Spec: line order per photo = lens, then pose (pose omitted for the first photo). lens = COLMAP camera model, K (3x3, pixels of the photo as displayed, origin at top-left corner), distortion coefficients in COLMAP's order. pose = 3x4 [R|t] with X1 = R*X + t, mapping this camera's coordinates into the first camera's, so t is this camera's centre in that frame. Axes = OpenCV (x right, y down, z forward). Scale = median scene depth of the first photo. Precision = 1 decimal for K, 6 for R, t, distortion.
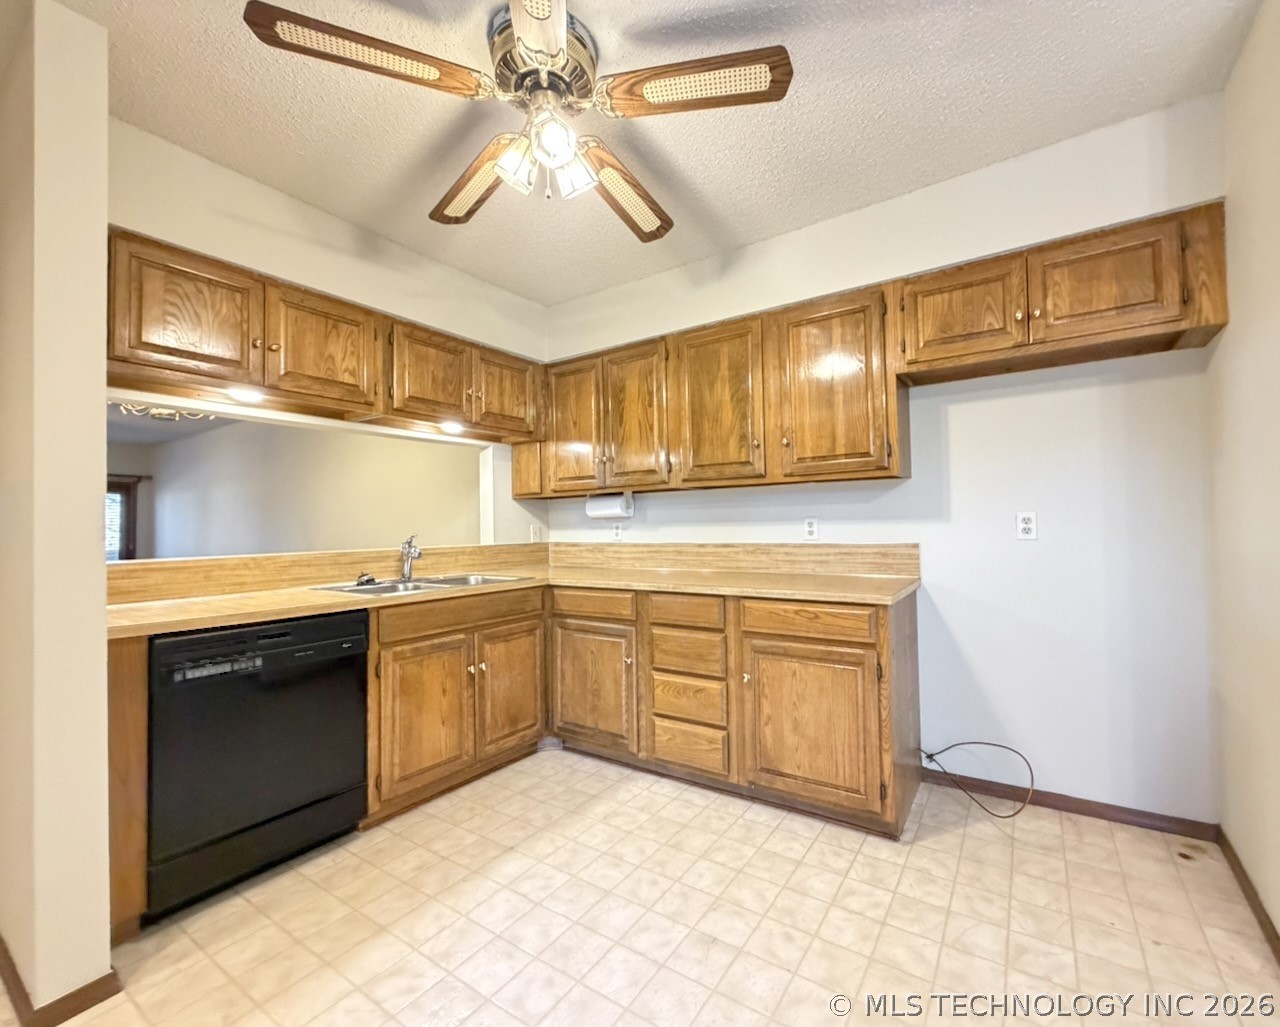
lens RADIAL K [[555.3, 0, 676.6], [0, 555.3, 514.4], [0, 0, 1]] dist [0.003926, 0.001074]
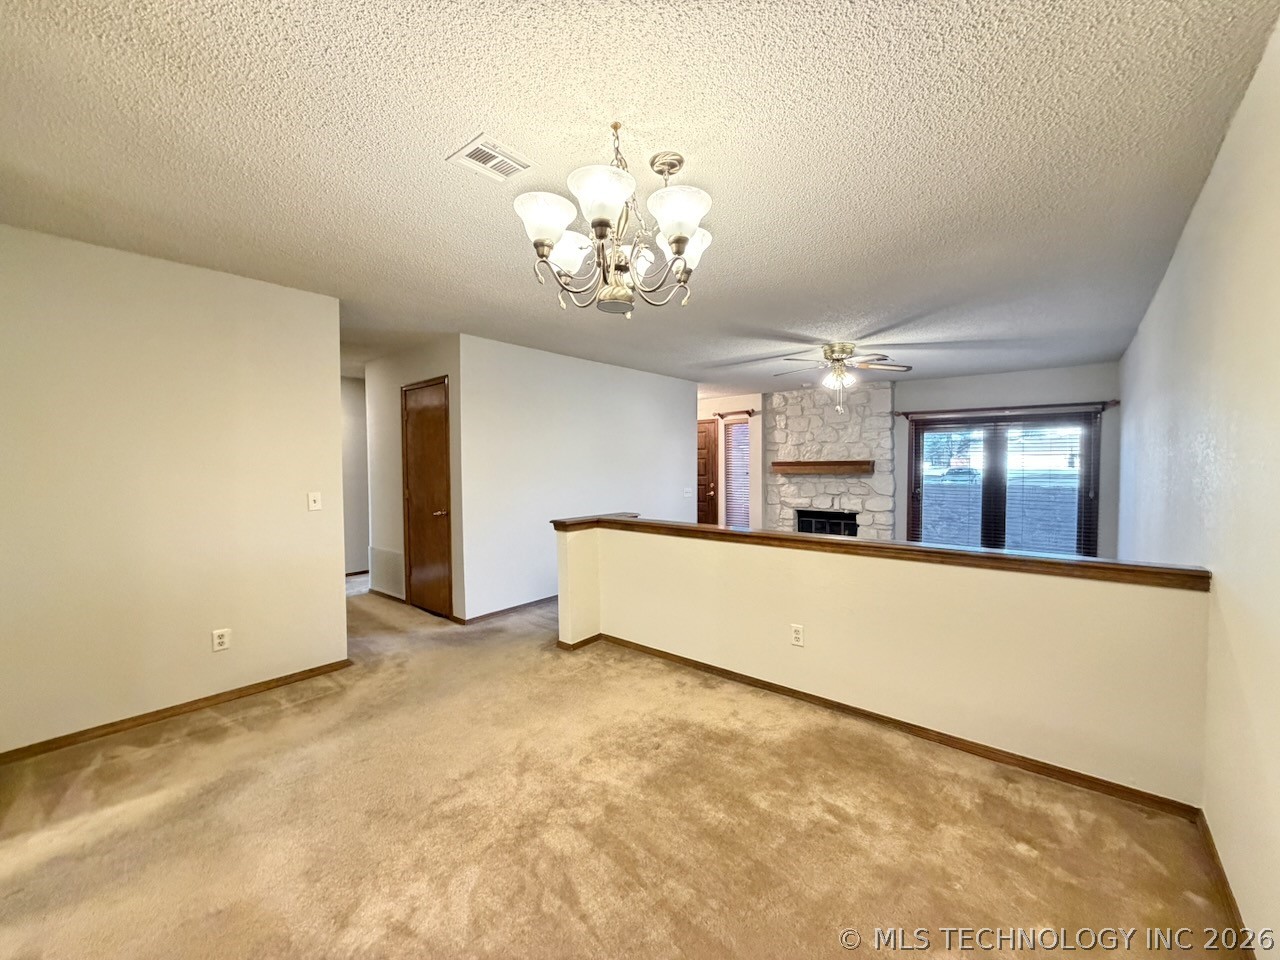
lens RADIAL K [[509.6, 0, 638.1], [0, 509.6, 480.2], [0, 0, 1]] dist [0.000731, -0.000727]
pose [[-0.137771, 0.047523, -0.989323, -0.586839], [0.032864, 0.998518, 0.043388, -0.042653], [0.989919, -0.026535, -0.139128, 1.481745]]
